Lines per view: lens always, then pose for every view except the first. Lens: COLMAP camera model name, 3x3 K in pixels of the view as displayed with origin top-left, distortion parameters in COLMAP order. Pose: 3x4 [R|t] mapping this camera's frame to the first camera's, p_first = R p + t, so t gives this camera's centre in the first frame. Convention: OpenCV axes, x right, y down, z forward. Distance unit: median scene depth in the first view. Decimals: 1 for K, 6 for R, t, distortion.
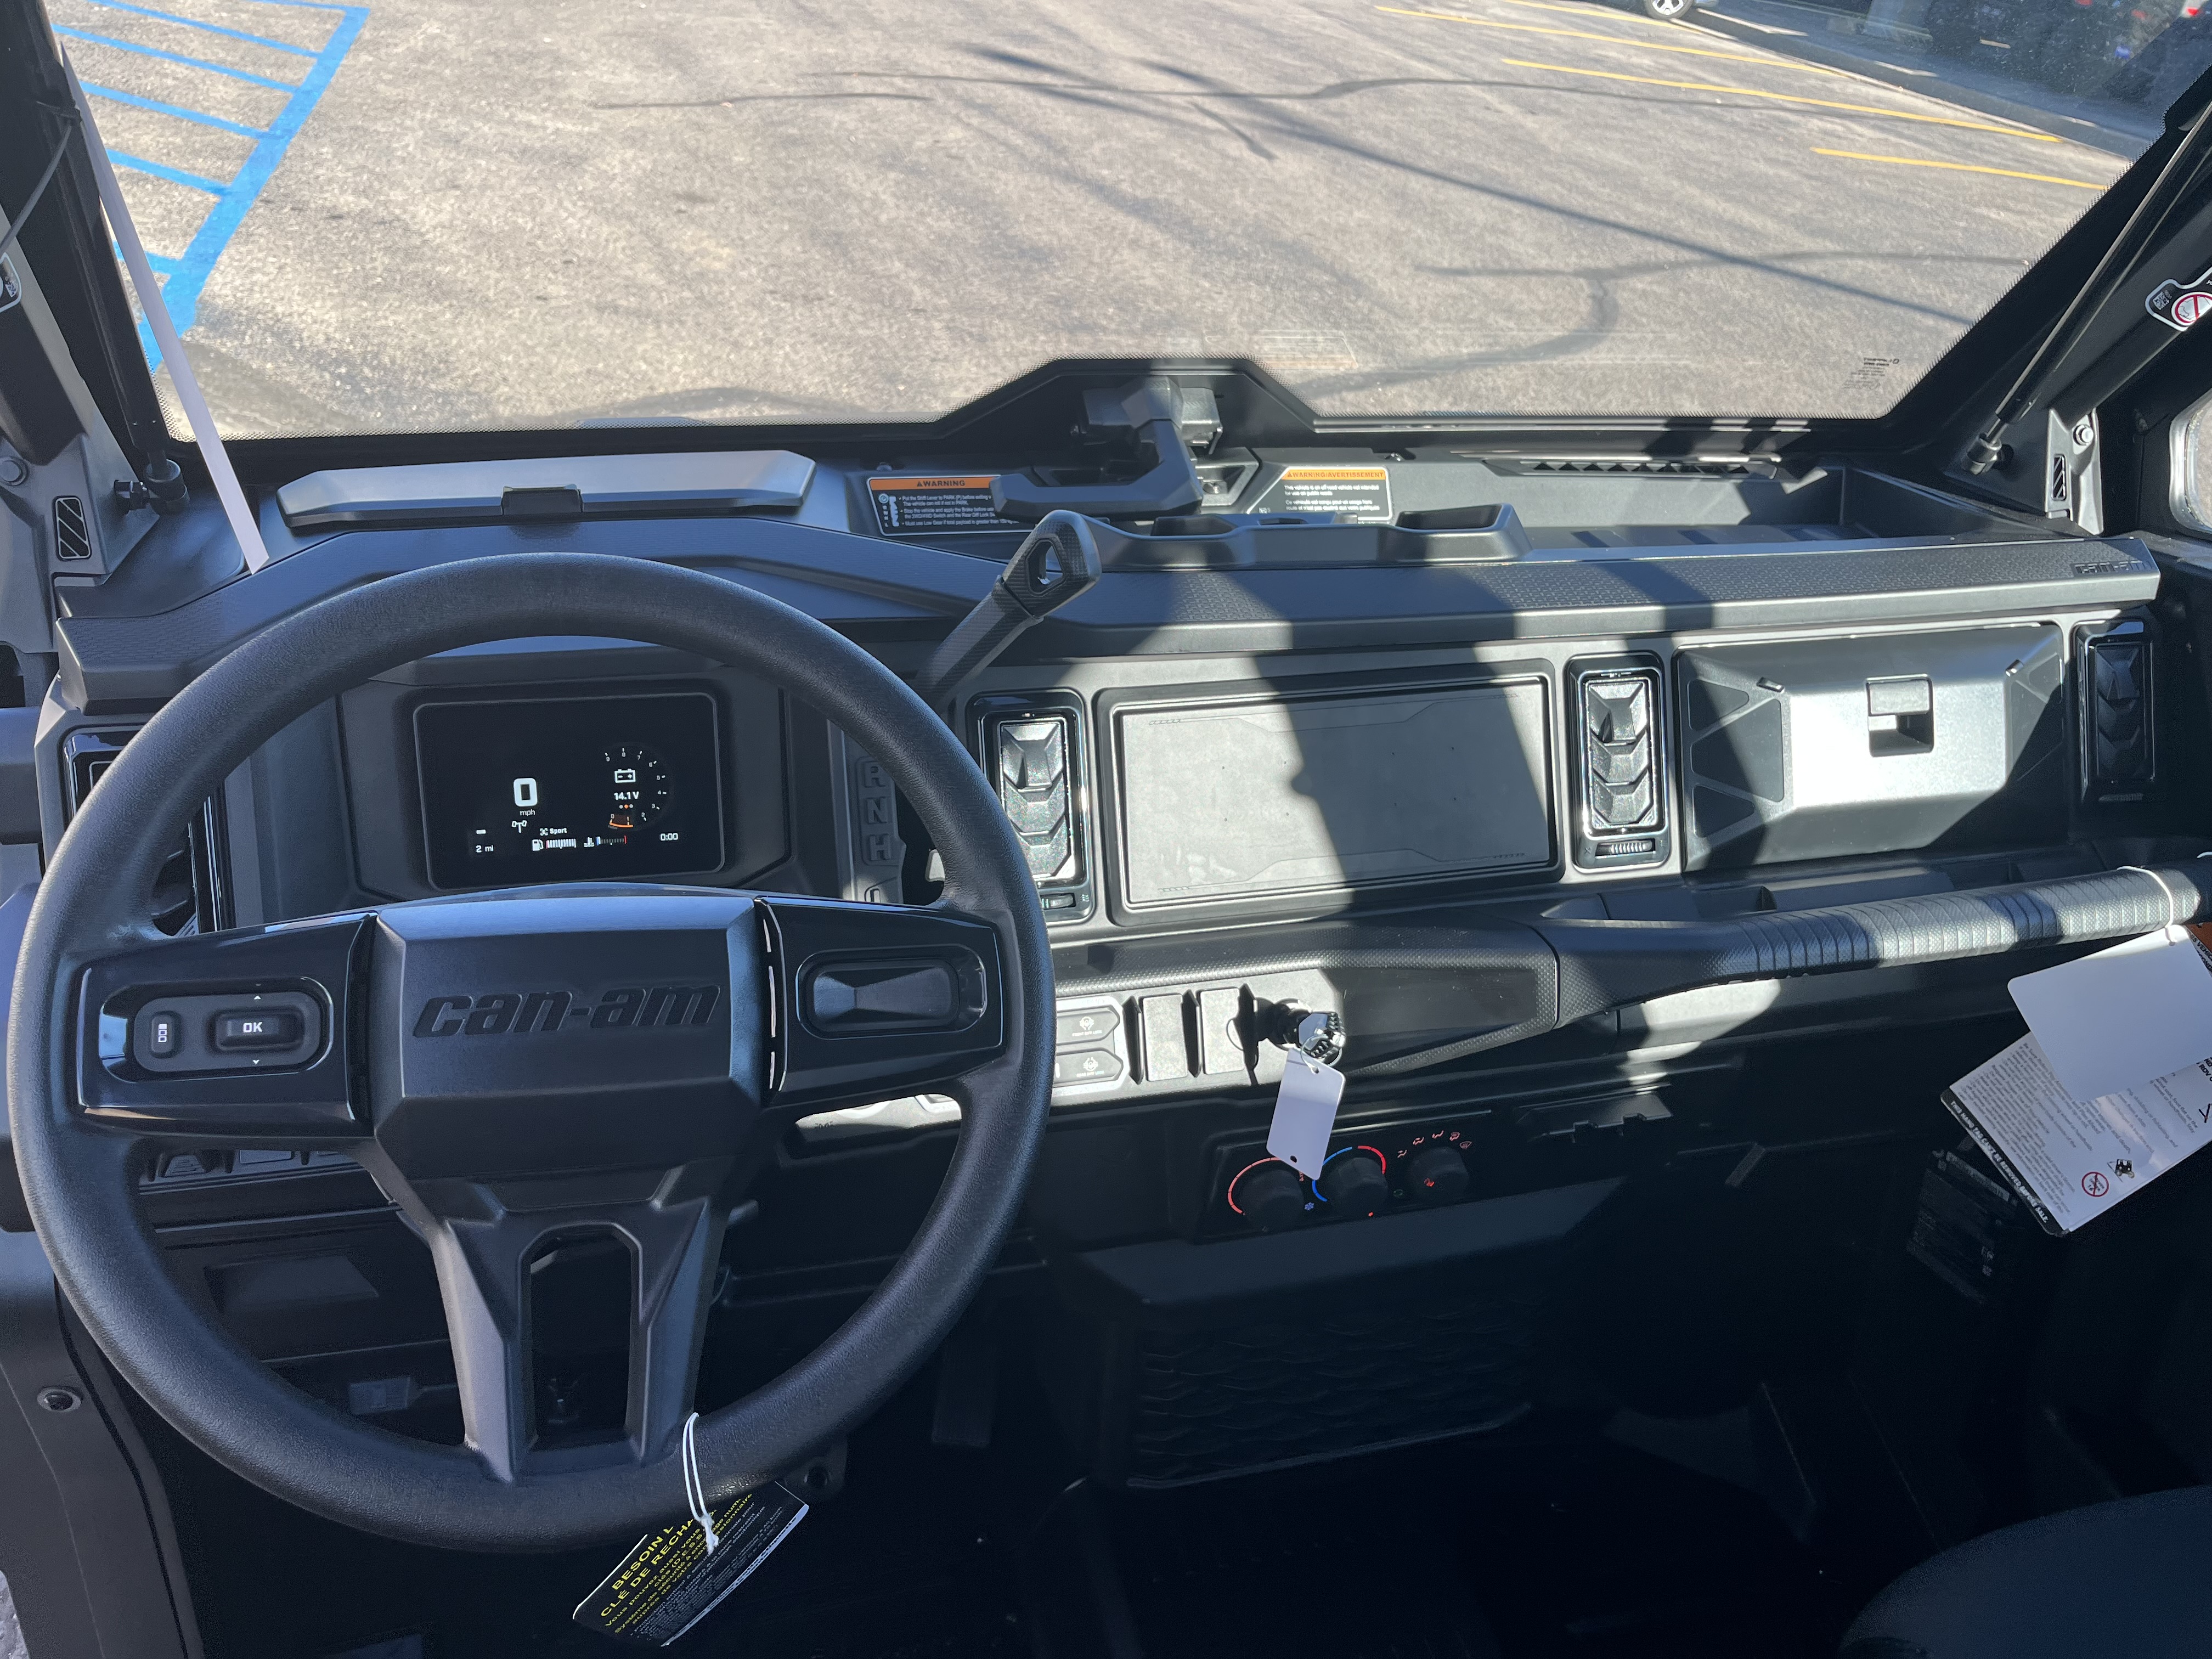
lens RADIAL K [[1726.9, 0, 1090.1], [0, 1726.9, 835.5], [0, 0, 1]] dist [0.030484, -0.040030]
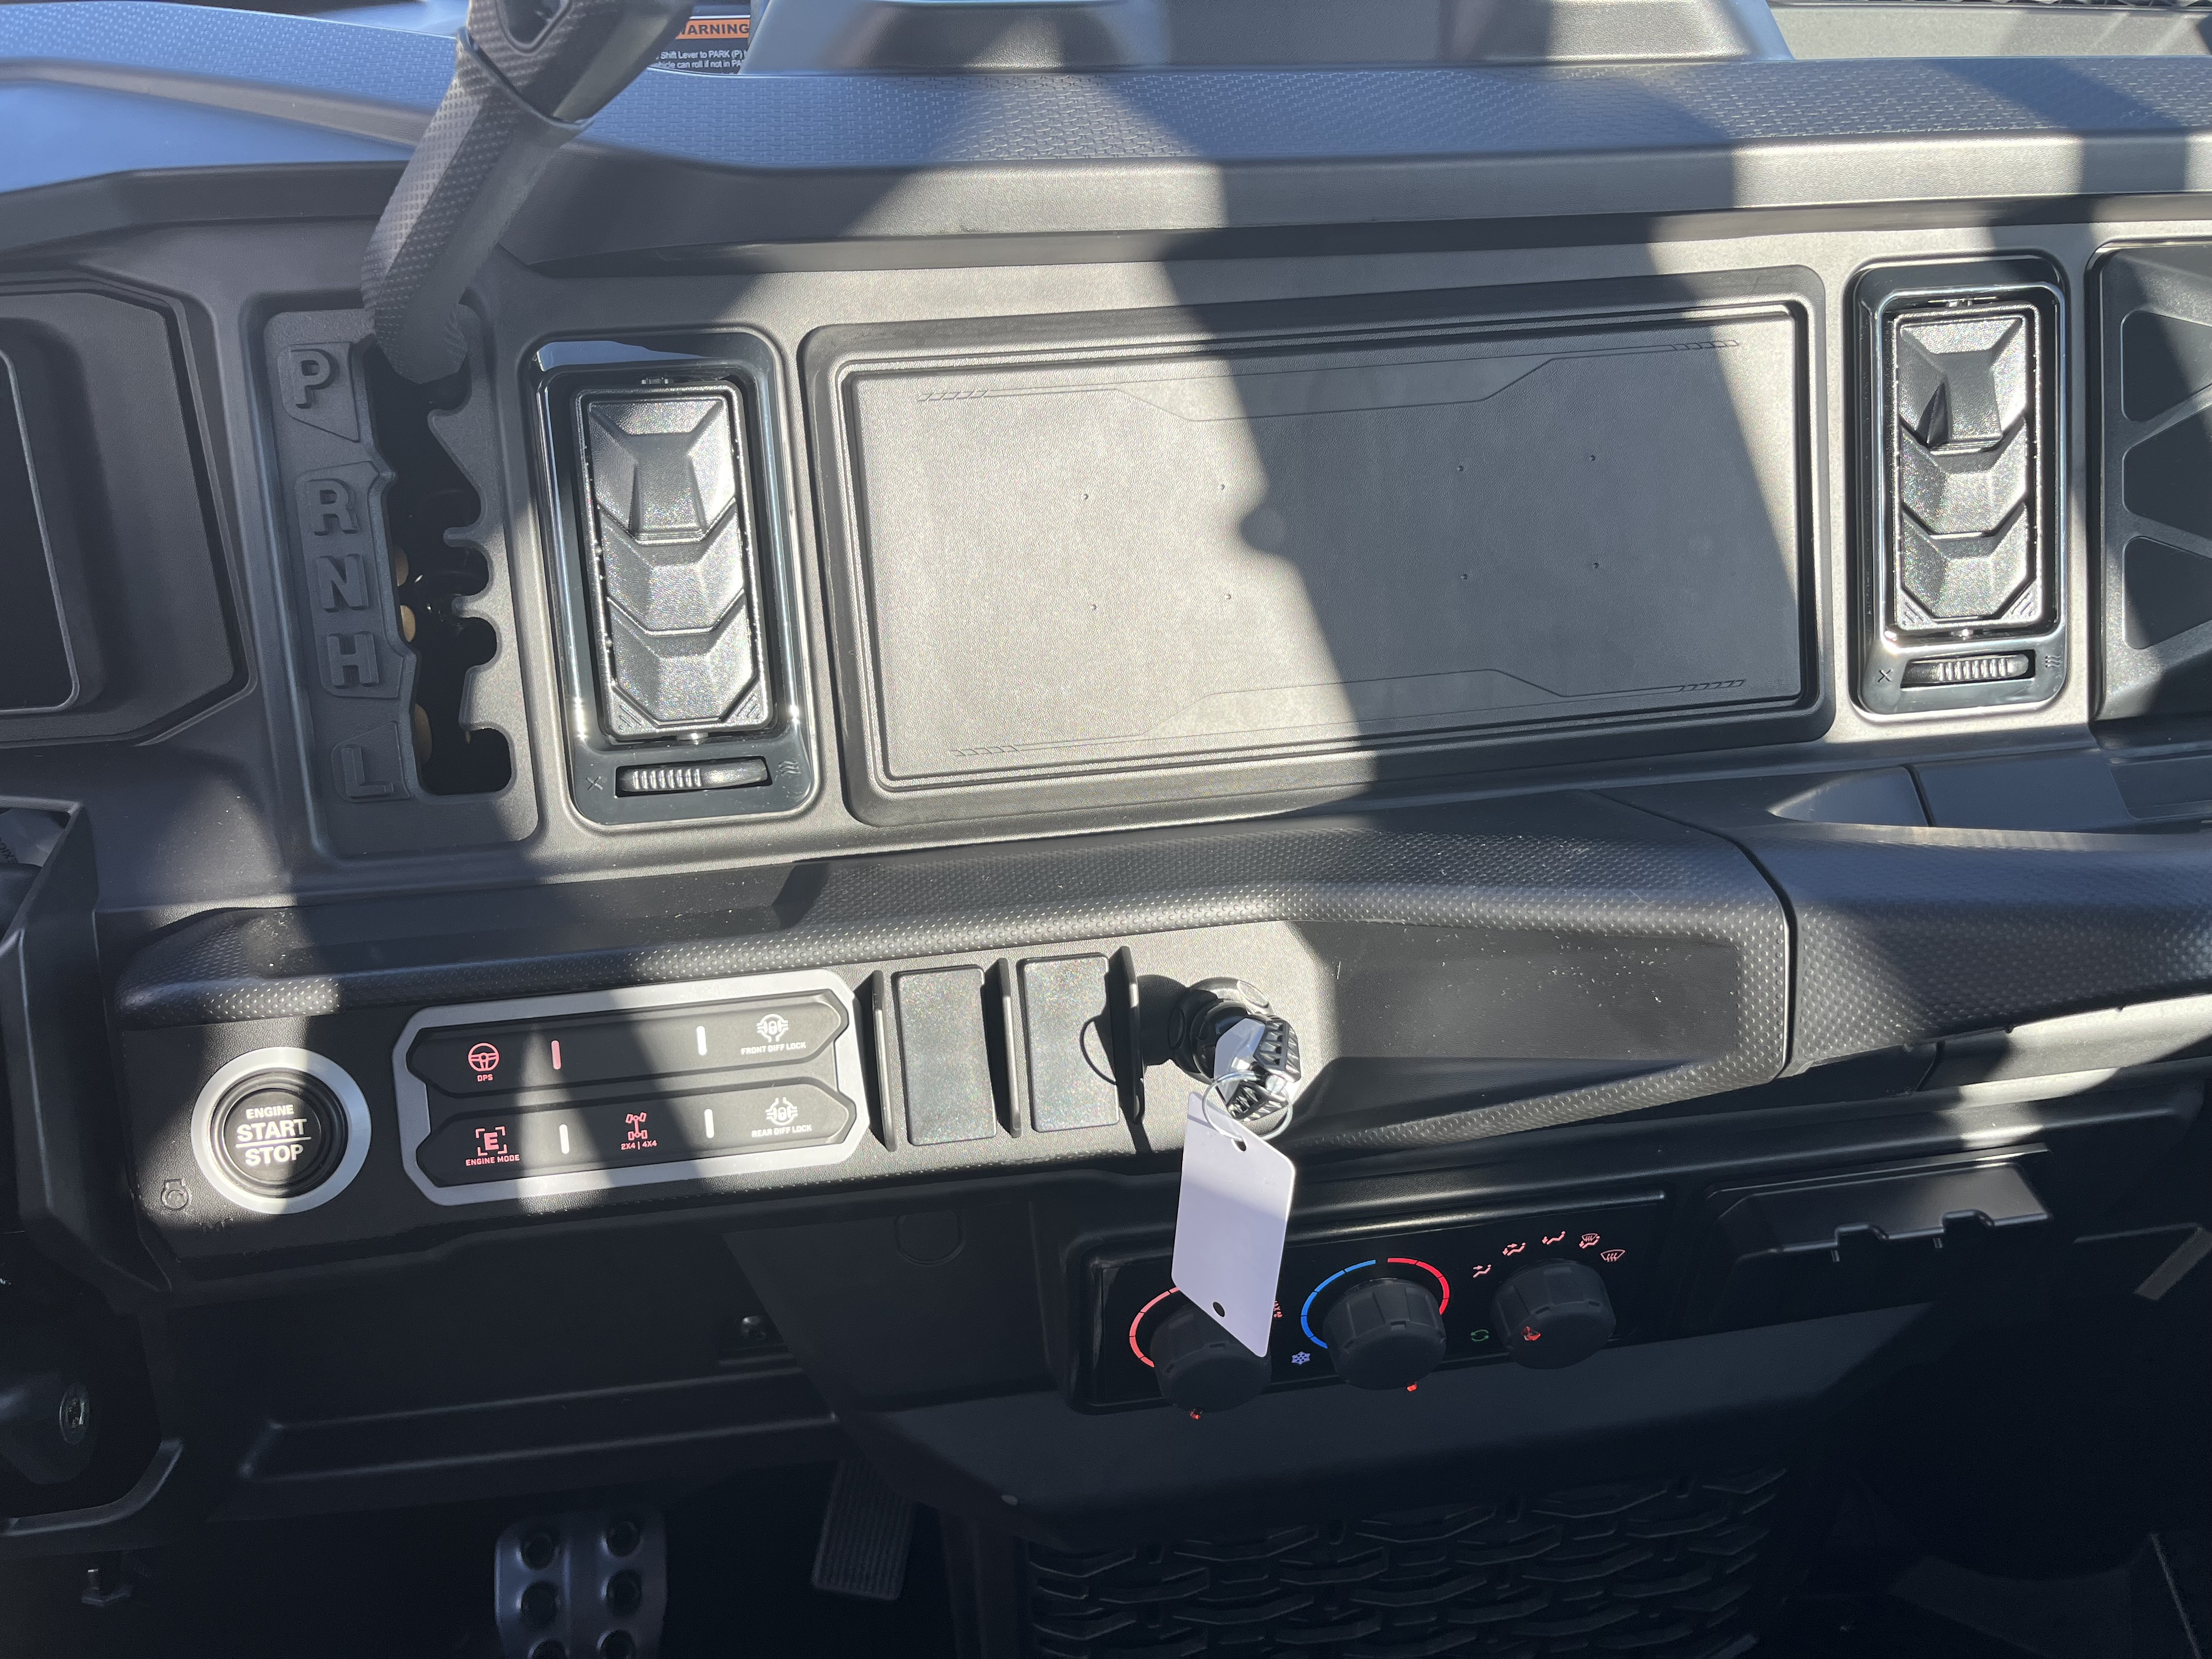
lens RADIAL K [[1726.9, 0, 1122.9], [0, 1726.9, 830.3], [0, 0, 1]] dist [0.030484, -0.040030]
pose [[0.989213, 0.012714, -0.145931, 0.151769], [-0.001752, 0.997182, 0.075006, 0.016331], [0.146473, -0.073941, 0.986447, 0.500144]]
